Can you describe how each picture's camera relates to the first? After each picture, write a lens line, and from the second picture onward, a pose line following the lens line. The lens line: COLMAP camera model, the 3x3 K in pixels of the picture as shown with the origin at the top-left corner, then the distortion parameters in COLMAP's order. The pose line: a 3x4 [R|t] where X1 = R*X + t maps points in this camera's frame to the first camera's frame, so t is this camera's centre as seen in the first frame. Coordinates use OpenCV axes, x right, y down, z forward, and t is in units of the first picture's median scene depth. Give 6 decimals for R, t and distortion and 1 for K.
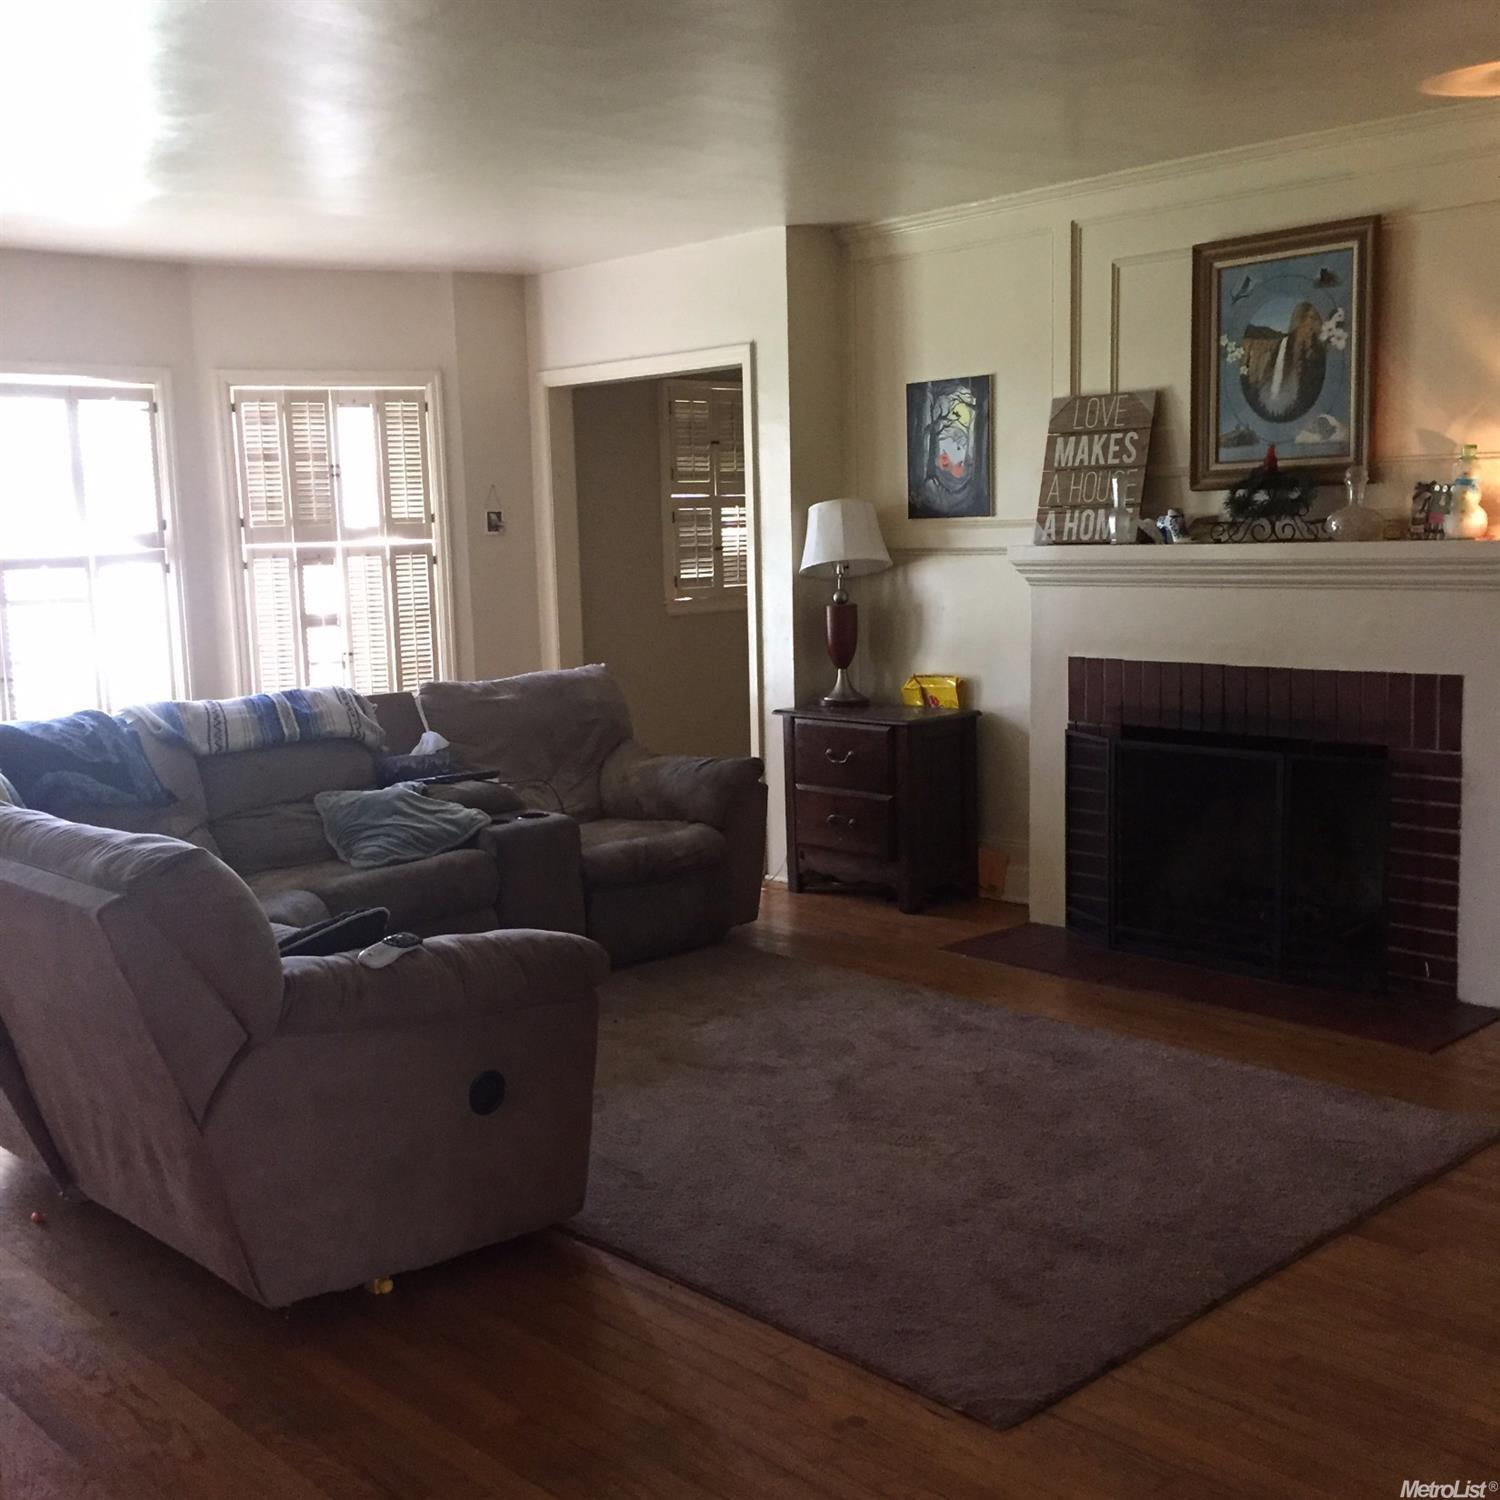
lens RADIAL K [[1647.1, 0, 750.0], [0, 1647.1, 750.0], [0, 0, 1]] dist [0.007864, -0.015367]
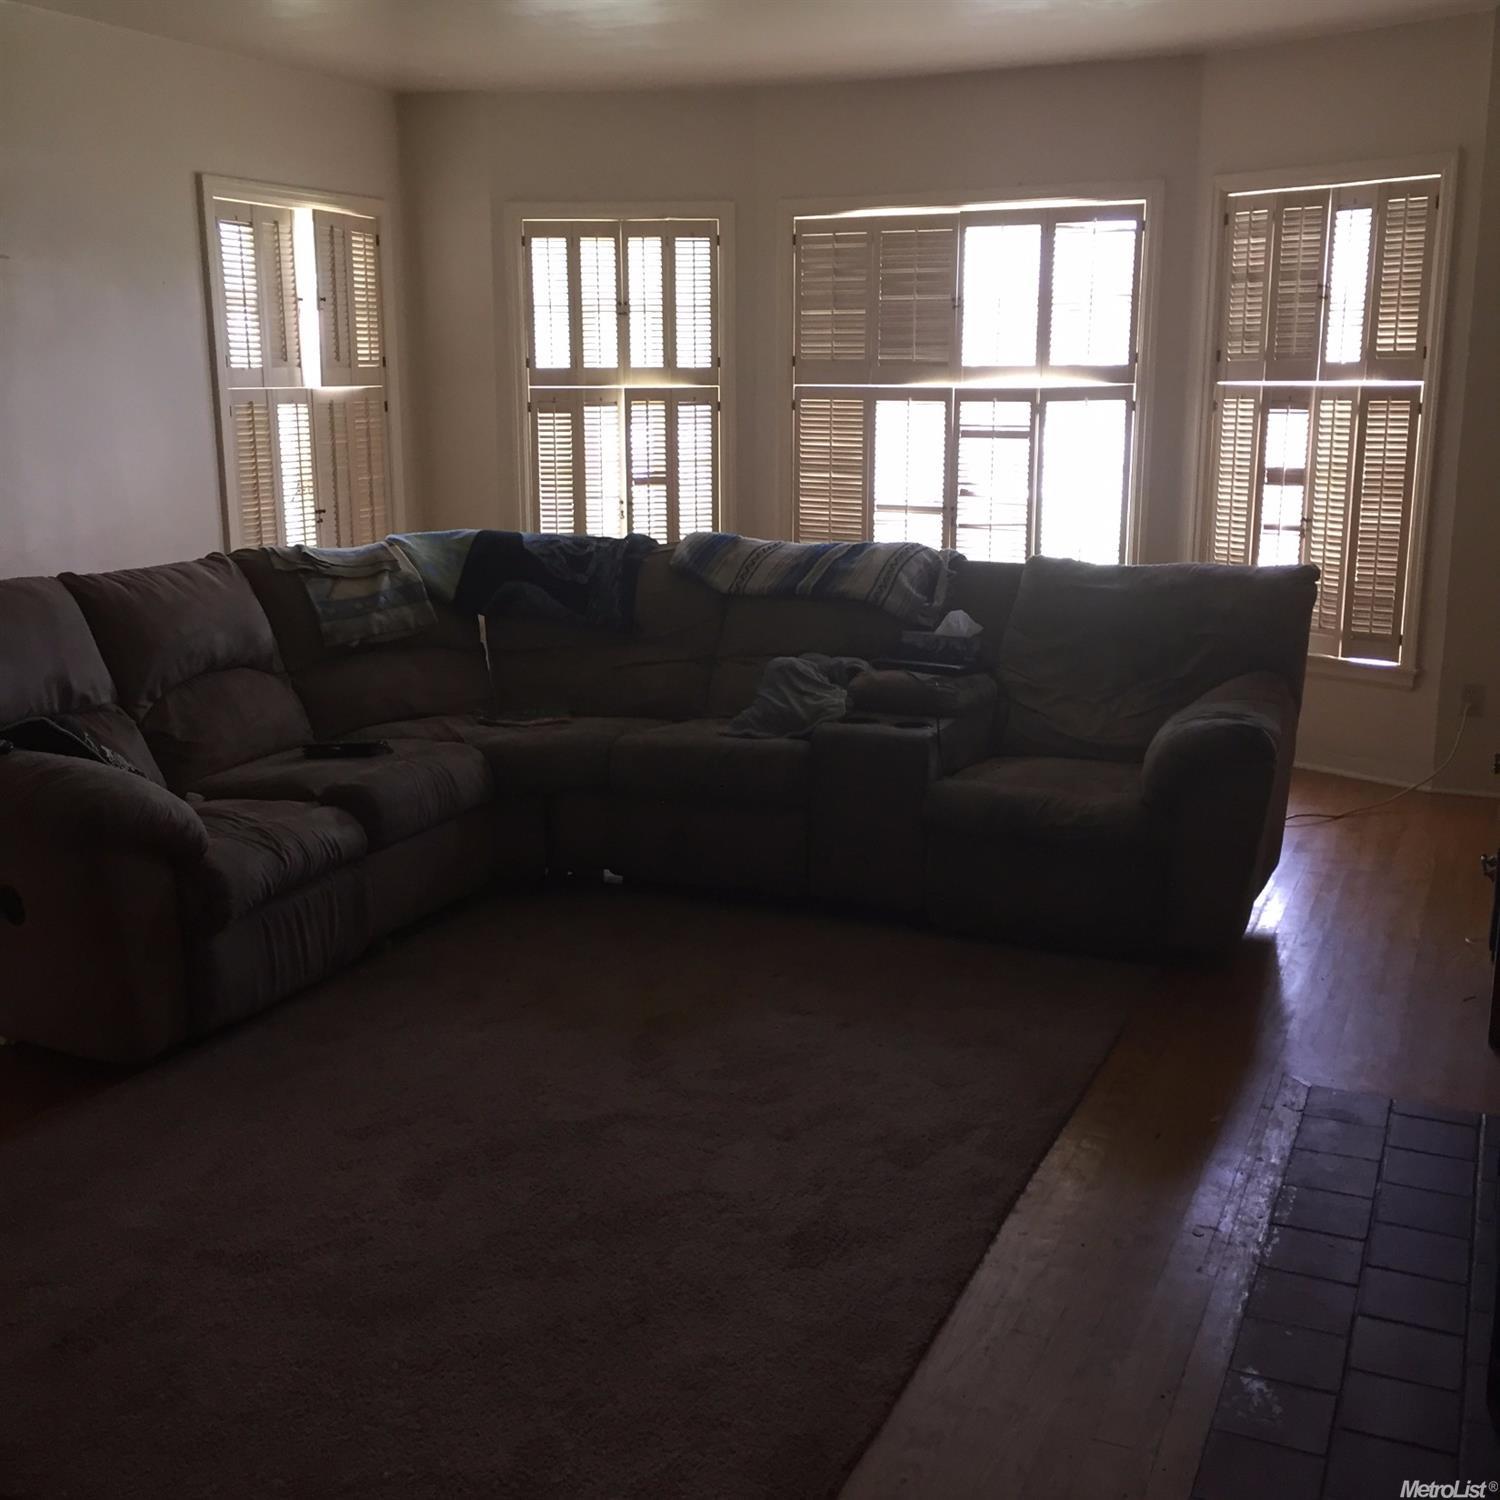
lens RADIAL K [[1647.1, 0, 750.0], [0, 1647.1, 750.0], [0, 0, 1]] dist [0.007864, -0.015367]
pose [[0.355029, 0.227957, -0.906637, 0.435241], [-0.129529, 0.972456, 0.193784, -0.071705], [0.925839, 0.048637, 0.374777, 0.451437]]
